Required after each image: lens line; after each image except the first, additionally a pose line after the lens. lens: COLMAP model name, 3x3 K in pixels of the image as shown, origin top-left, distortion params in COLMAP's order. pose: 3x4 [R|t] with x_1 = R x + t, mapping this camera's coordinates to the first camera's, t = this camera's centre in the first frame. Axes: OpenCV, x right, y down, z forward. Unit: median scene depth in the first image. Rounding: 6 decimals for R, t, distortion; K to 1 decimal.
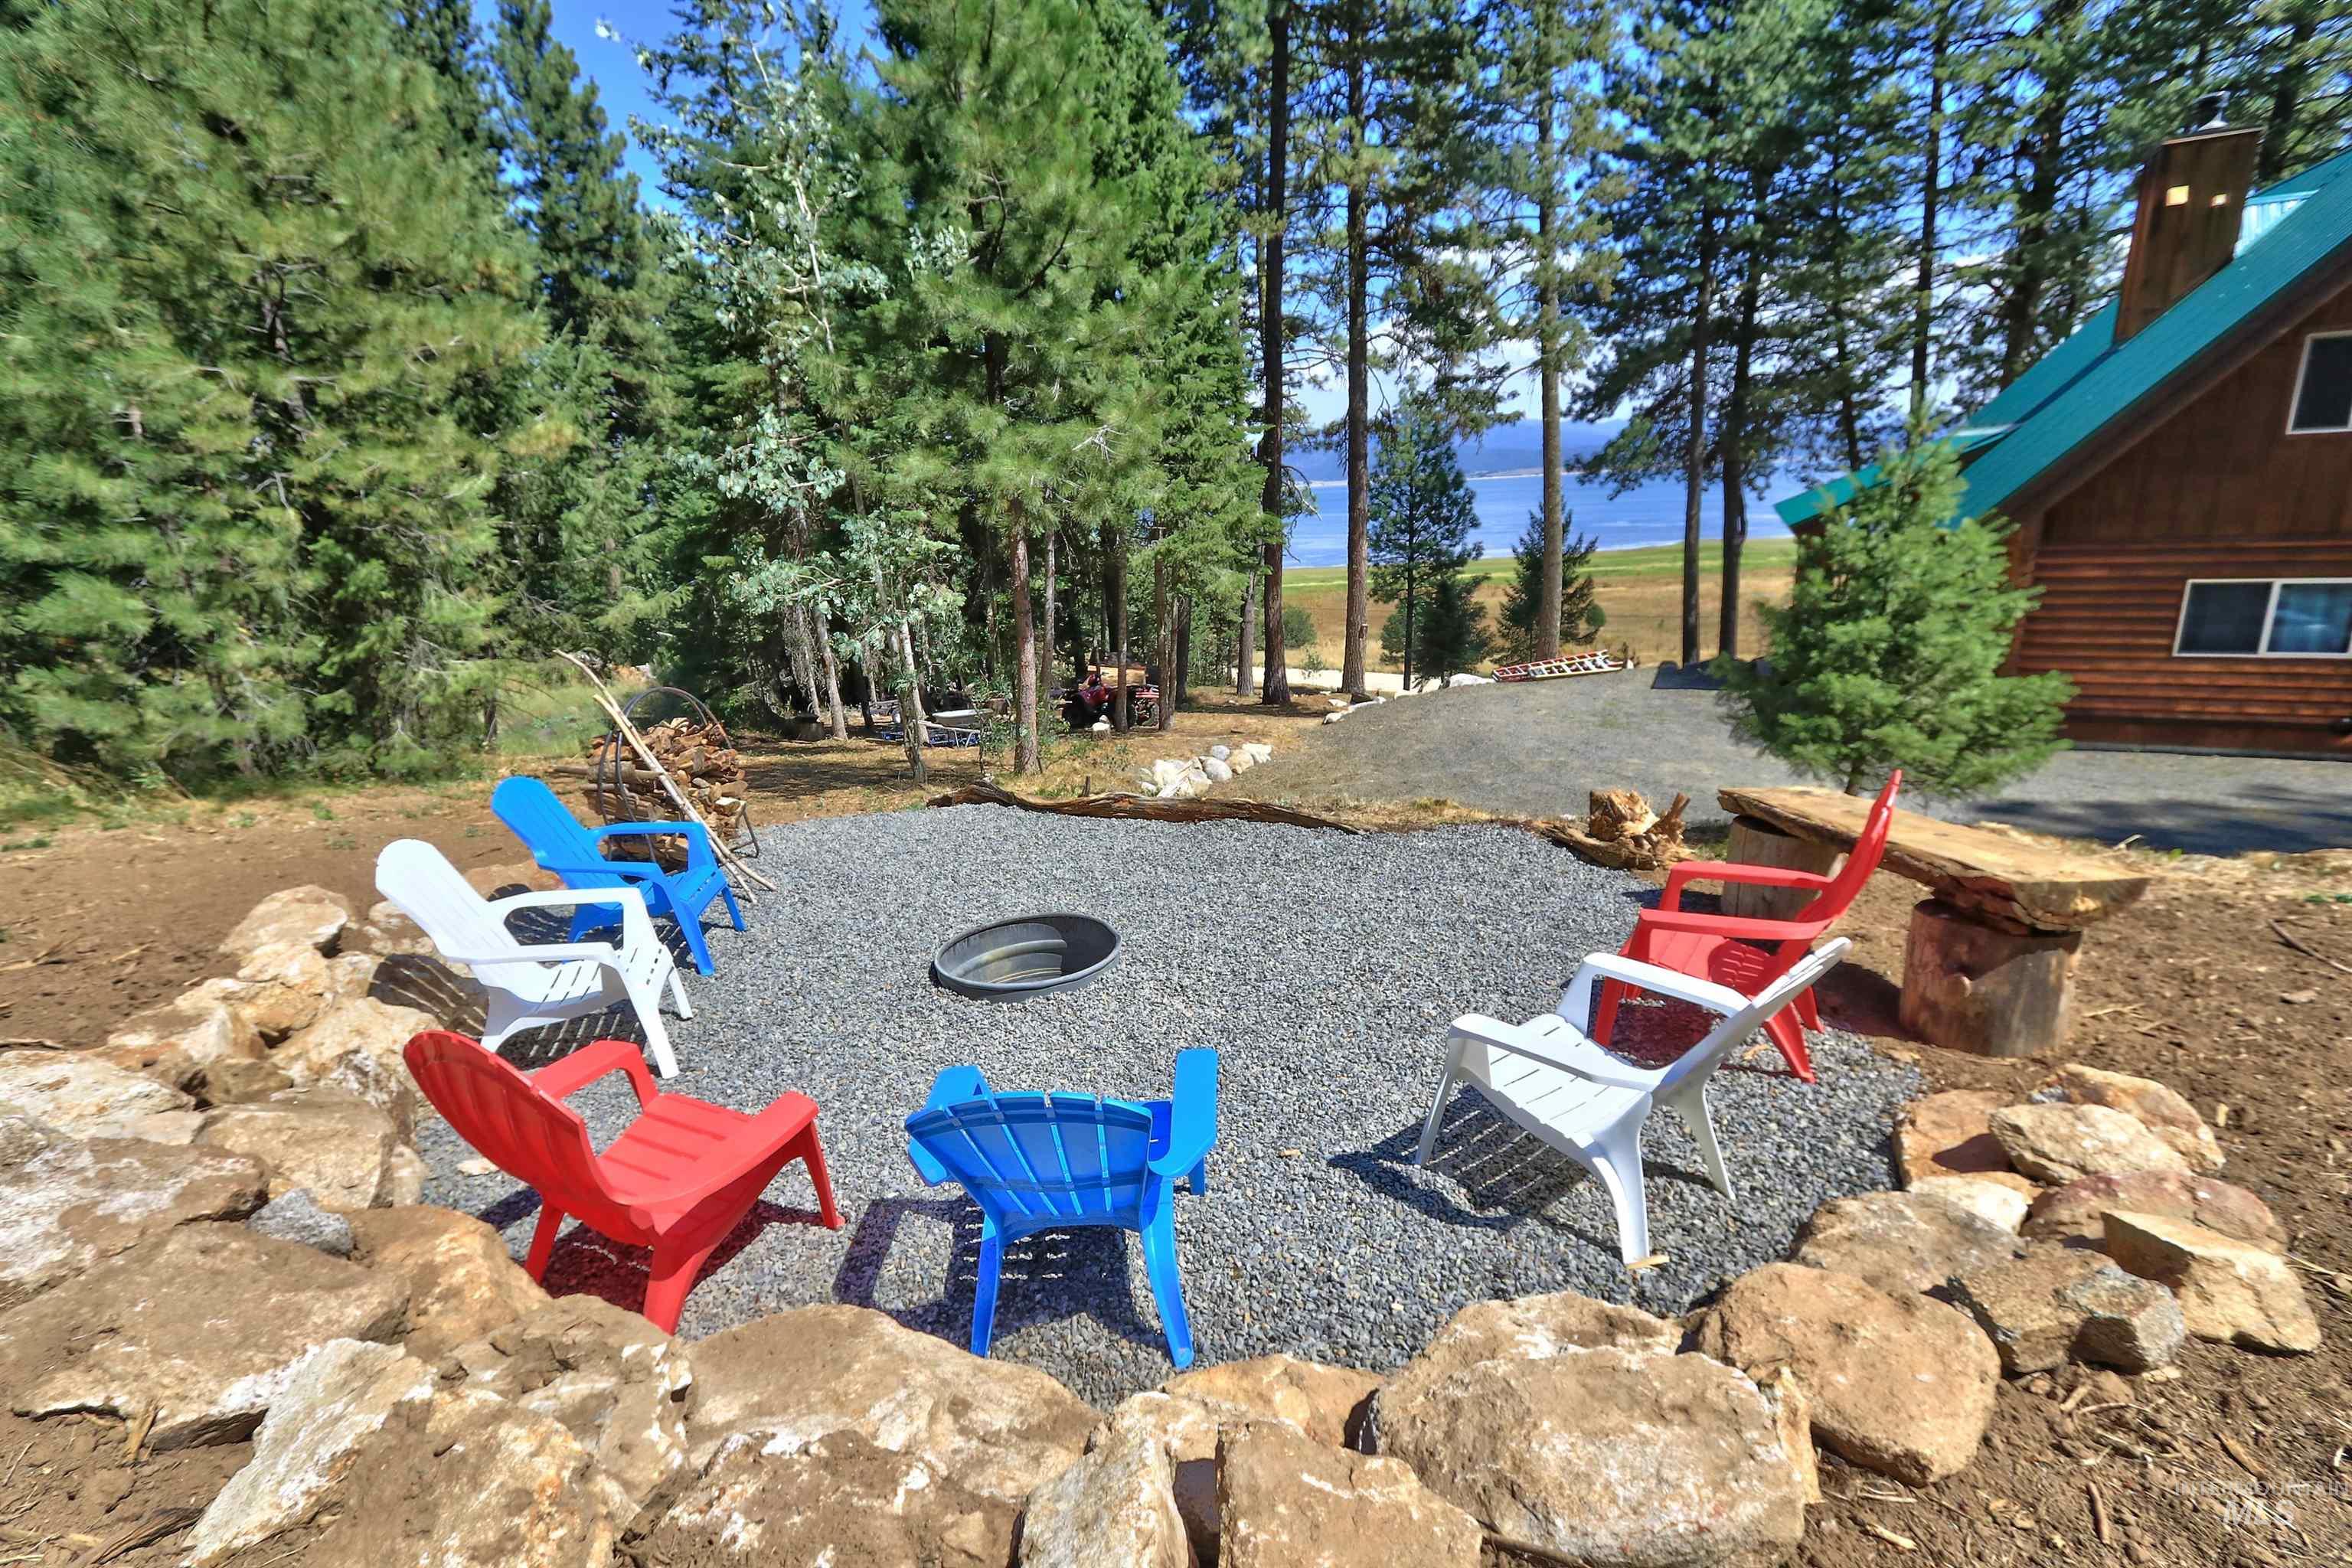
lens RADIAL K [[1085.7, 0, 1153.5], [0, 1085.7, 809.3], [0, 0, 1]] dist [0.001555, -0.001603]
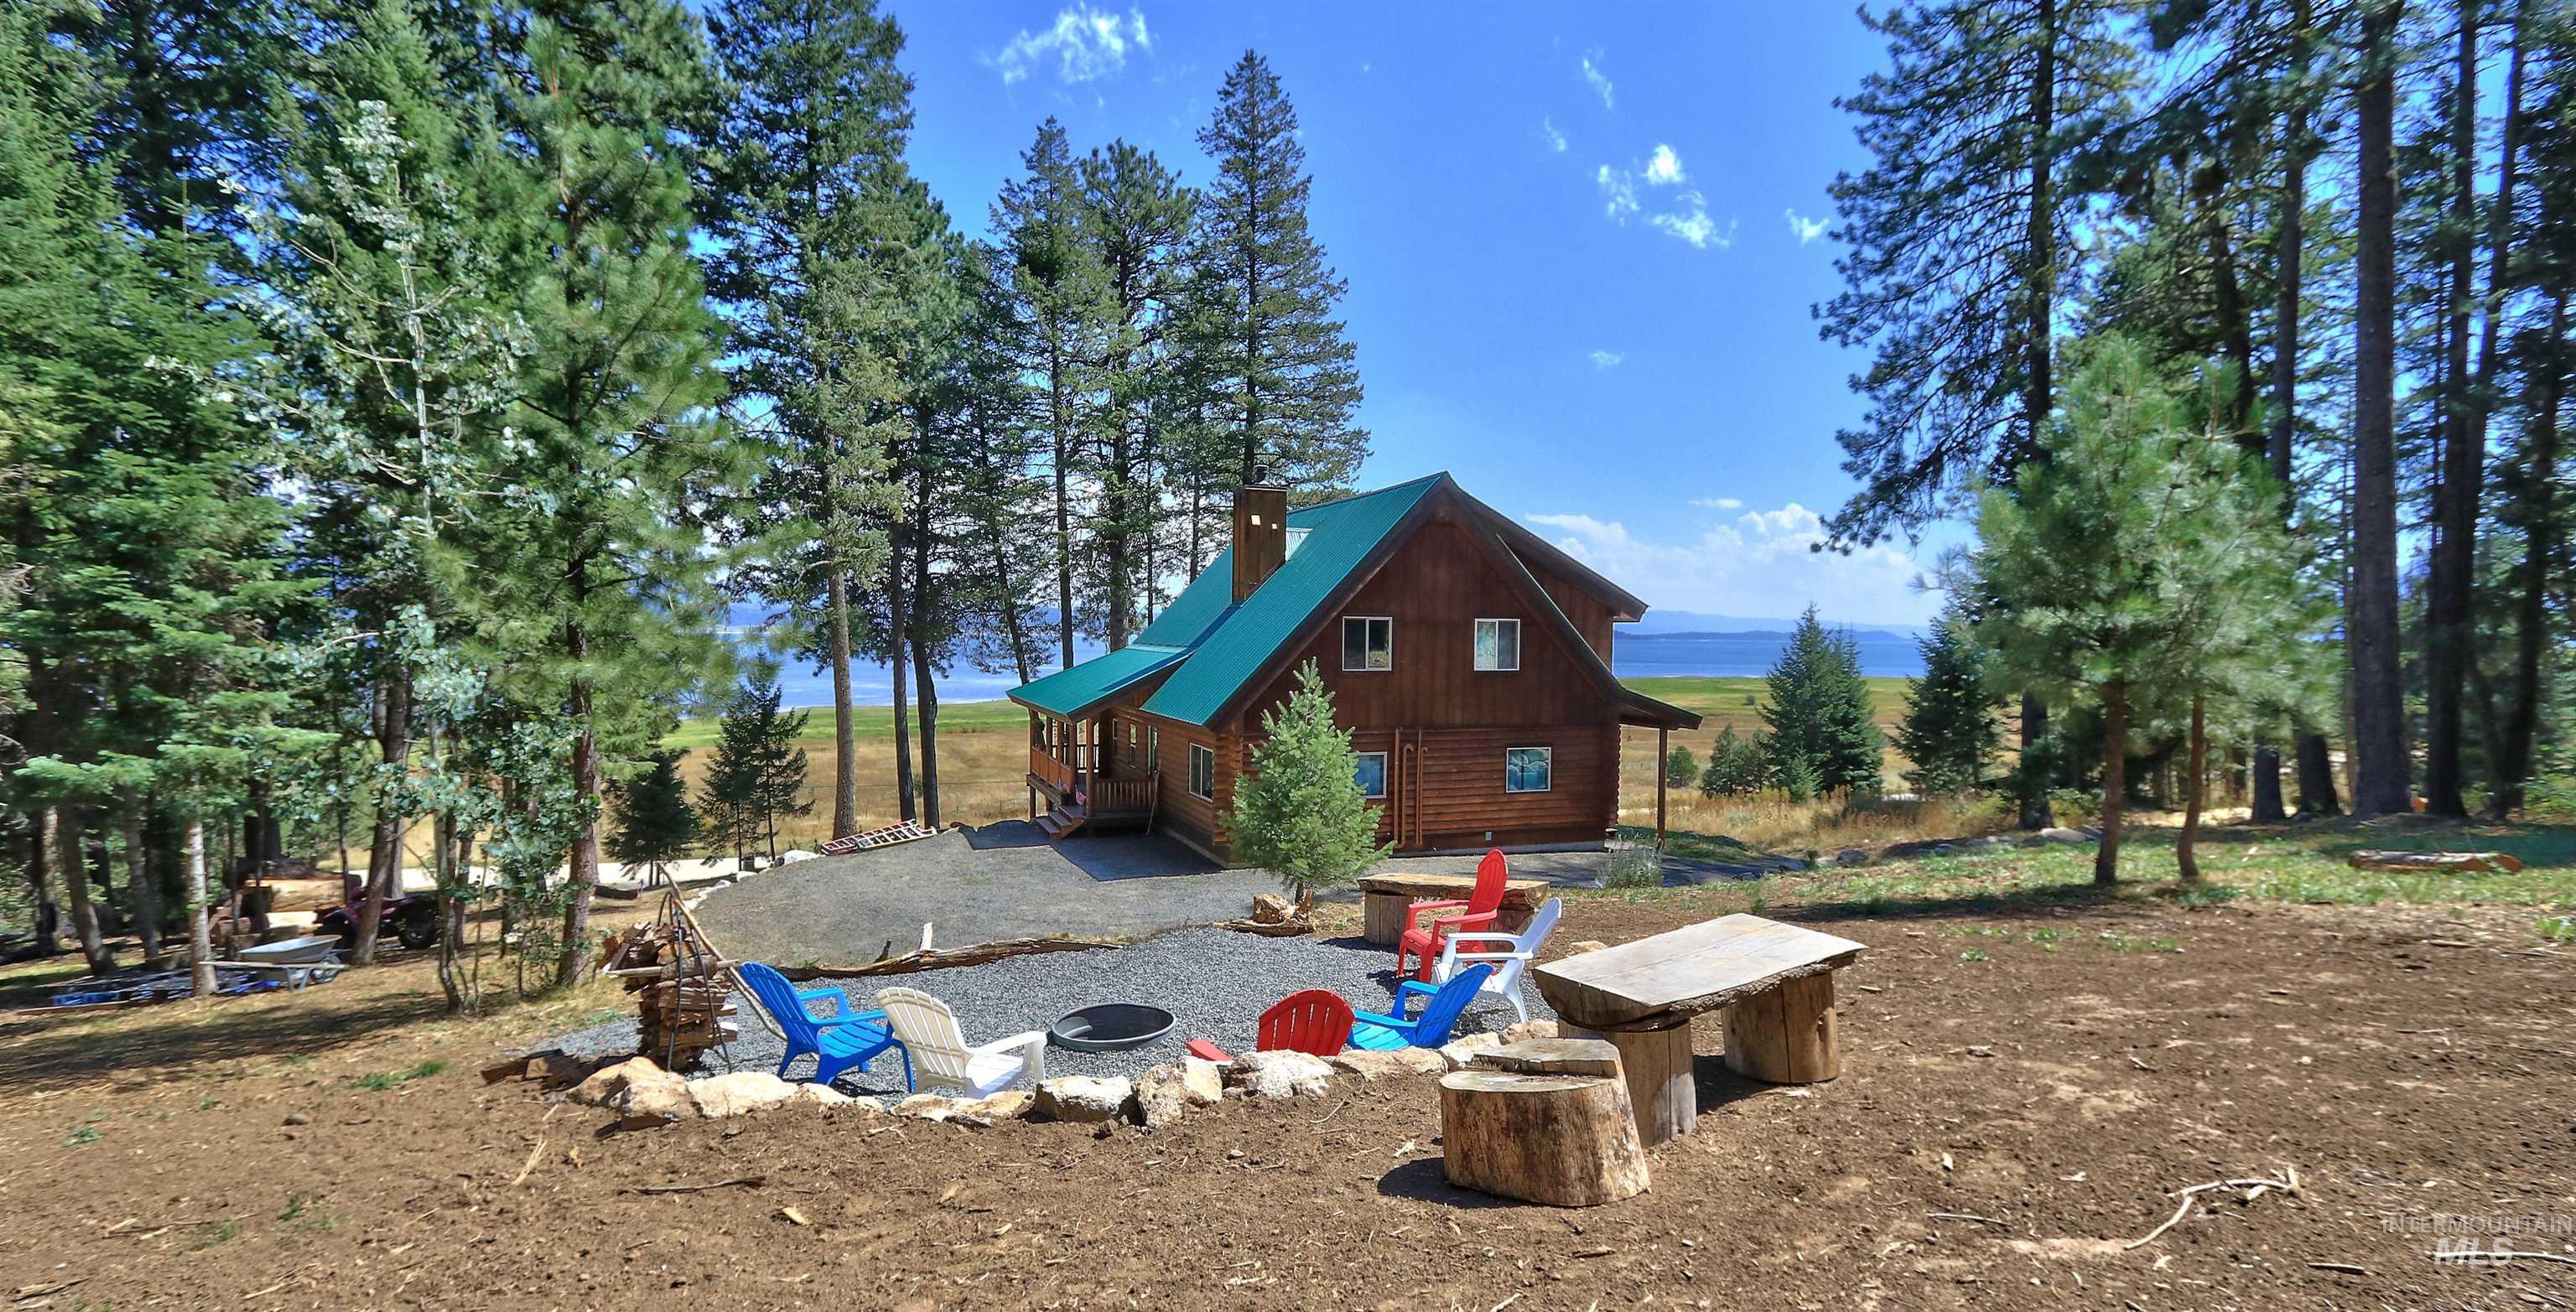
lens RADIAL K [[1192.2, 0, 1253.7], [0, 1192.2, 694.0], [0, 0, 1]] dist [0.000377, -0.000006]
pose [[0.689574, 0.021278, 0.723903, -0.115387], [0.159017, 0.970726, -0.180010, 0.000892], [-0.706542, 0.239243, 0.666004, -0.039104]]
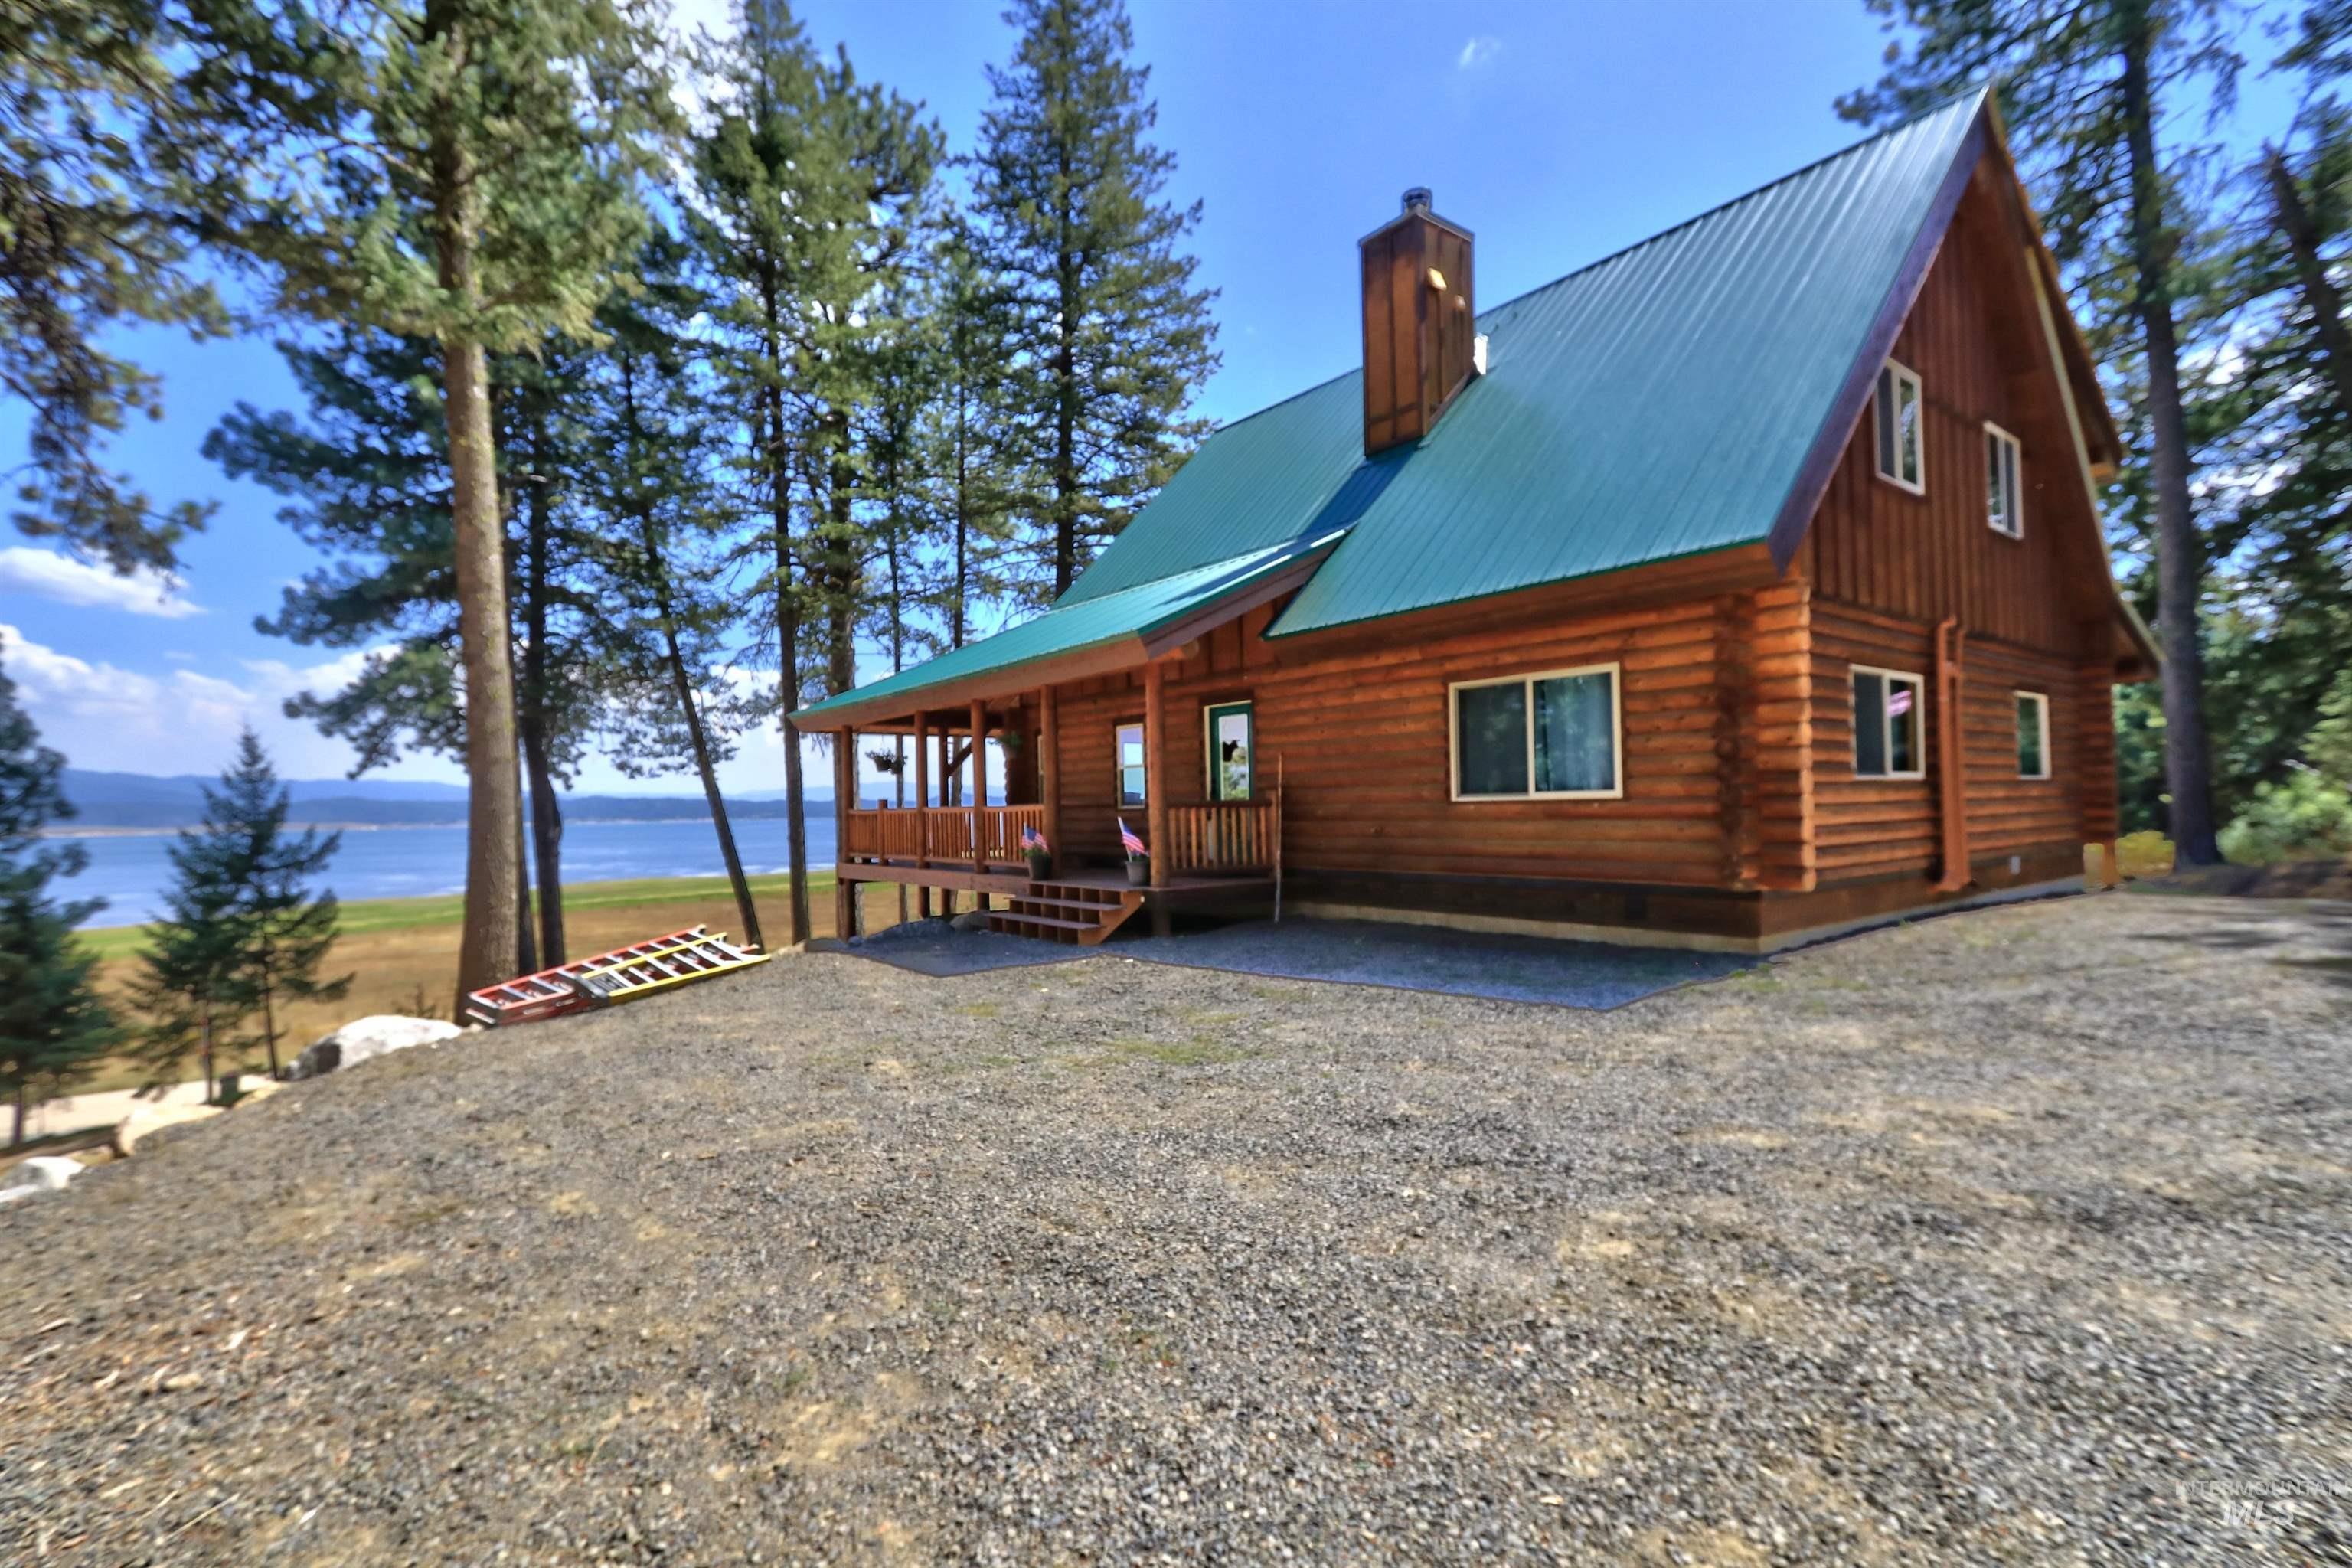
lens RADIAL K [[1085.7, 0, 1160.4], [0, 1085.7, 804.7], [0, 0, 1]] dist [0.001555, -0.001603]
pose [[0.442840, 0.047361, 0.895349, 0.053701], [0.247026, 0.953510, -0.172617, -0.037509], [-0.861900, 0.297616, 0.410553, 0.337396]]
